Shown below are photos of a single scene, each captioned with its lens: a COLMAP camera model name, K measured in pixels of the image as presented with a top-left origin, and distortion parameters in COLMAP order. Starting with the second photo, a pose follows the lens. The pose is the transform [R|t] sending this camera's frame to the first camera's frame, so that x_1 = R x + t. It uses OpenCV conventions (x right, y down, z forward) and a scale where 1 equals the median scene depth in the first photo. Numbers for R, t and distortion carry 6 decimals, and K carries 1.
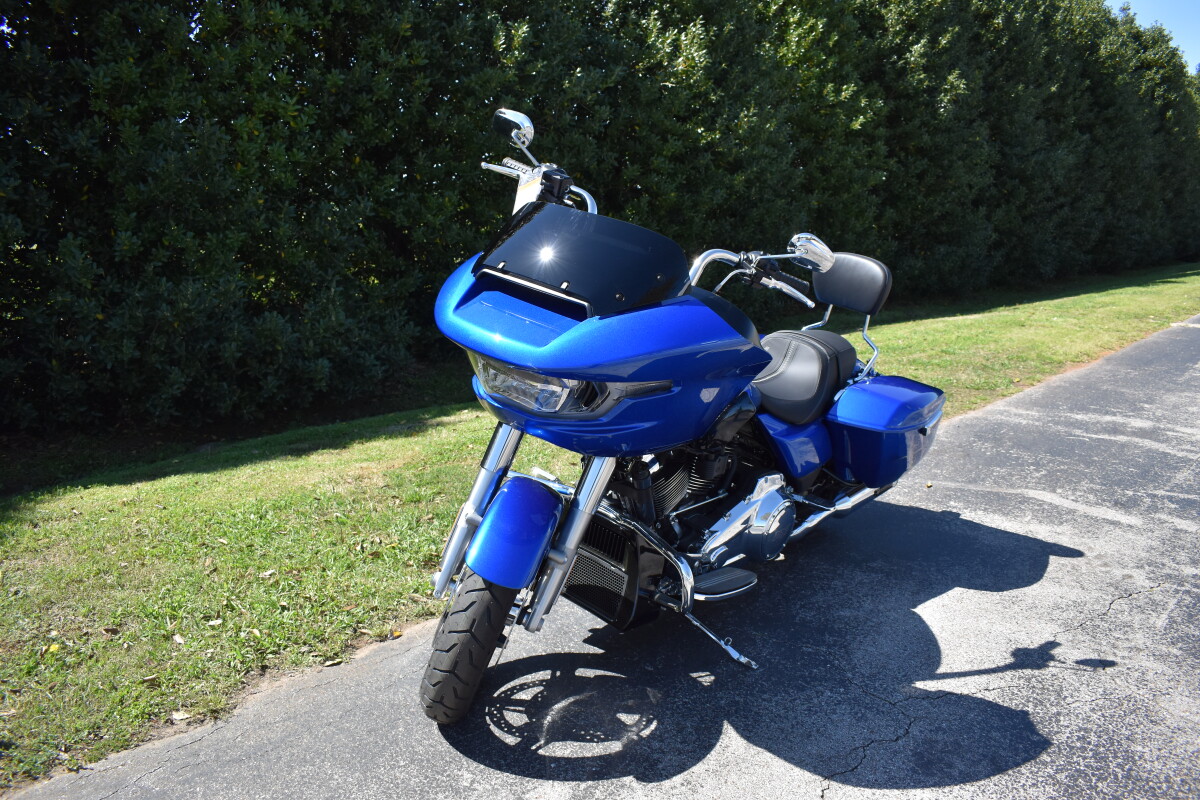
lens RADIAL K [[929.2, 0, 595.9], [0, 929.2, 393.5], [0, 0, 1]] dist [-0.087190, 0.007465]
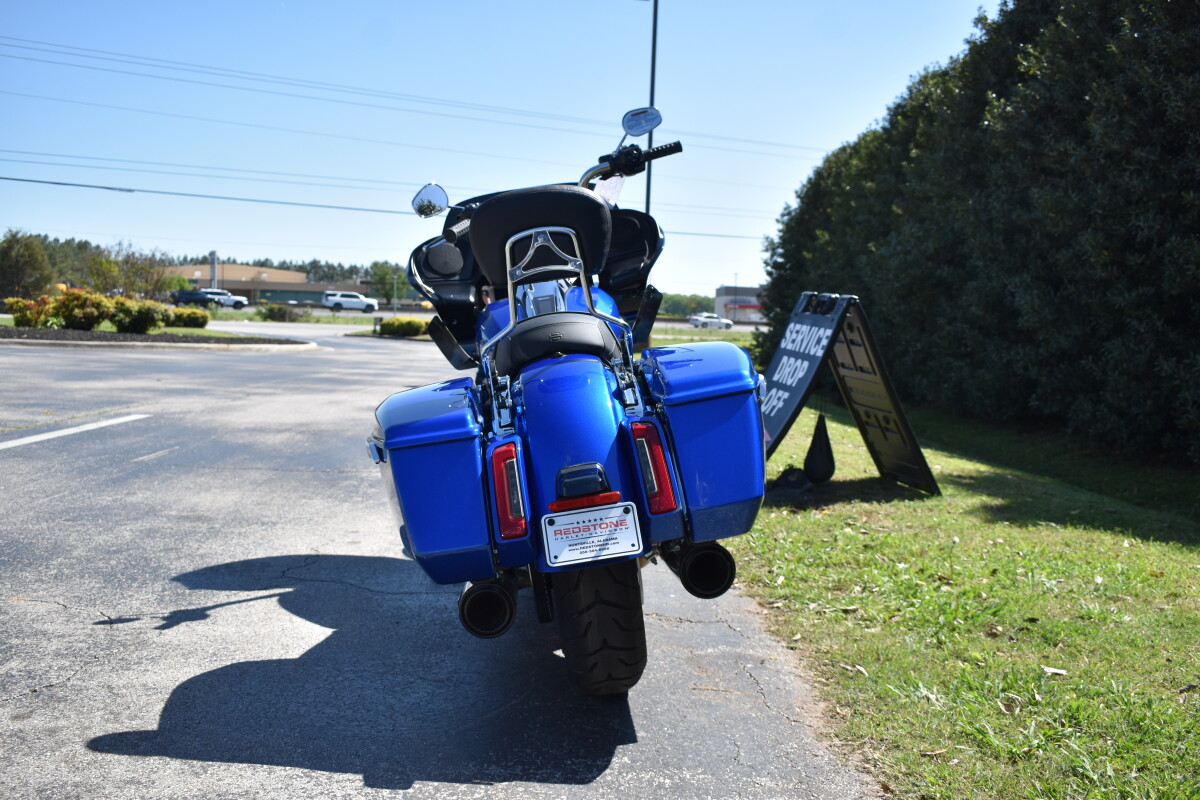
lens RADIAL K [[1197.5, 0, 601.3], [0, 1197.5, 403.7], [0, 0, 1]] dist [-0.074054, 0.000000]
pose [[-0.714394, 0.025857, -0.699266, 0.993302], [-0.169259, 0.963256, 0.208540, -0.228714], [0.678964, 0.267337, -0.683768, 2.002164]]
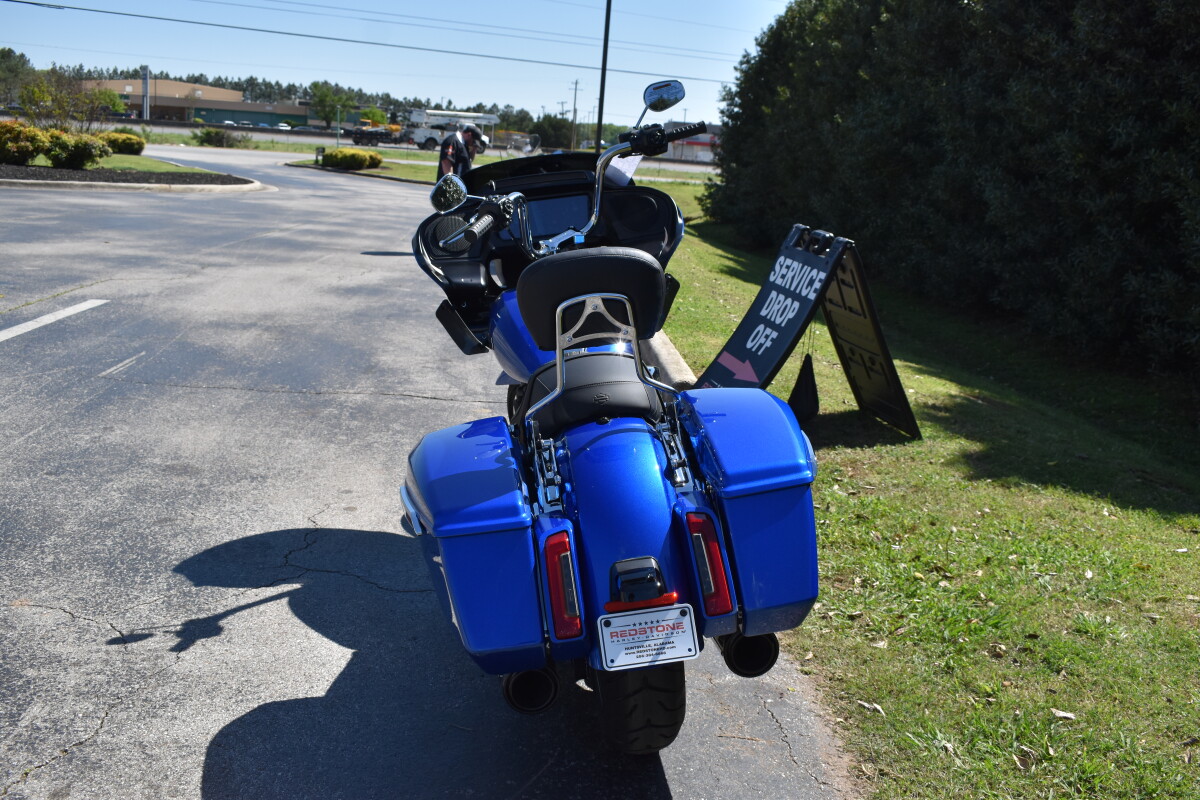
lens RADIAL K [[1197.5, 0, 603.0], [0, 1197.5, 410.8], [0, 0, 1]] dist [-0.074054, 0.000000]
pose [[-0.679376, 0.106750, -0.725984, 1.020922], [-0.213741, 0.917671, 0.334955, -0.378653], [0.701971, 0.382732, -0.600627, 1.866546]]
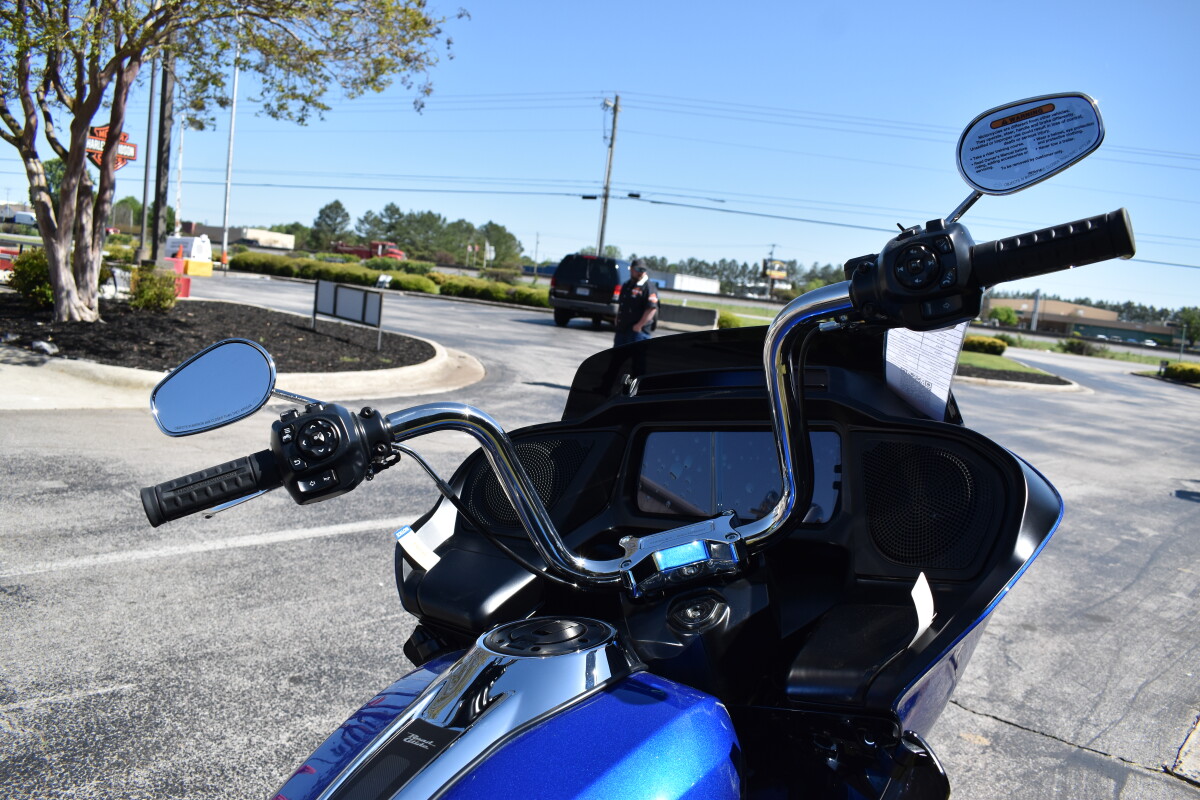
lens RADIAL K [[929.2, 0, 604.6], [0, 929.2, 392.3], [0, 0, 1]] dist [-0.087190, 0.007465]
pose [[-0.994338, -0.103340, -0.024755, 0.067178], [-0.105940, 0.945855, 0.306813, -0.264991], [-0.008291, 0.307698, -0.951448, 1.268528]]
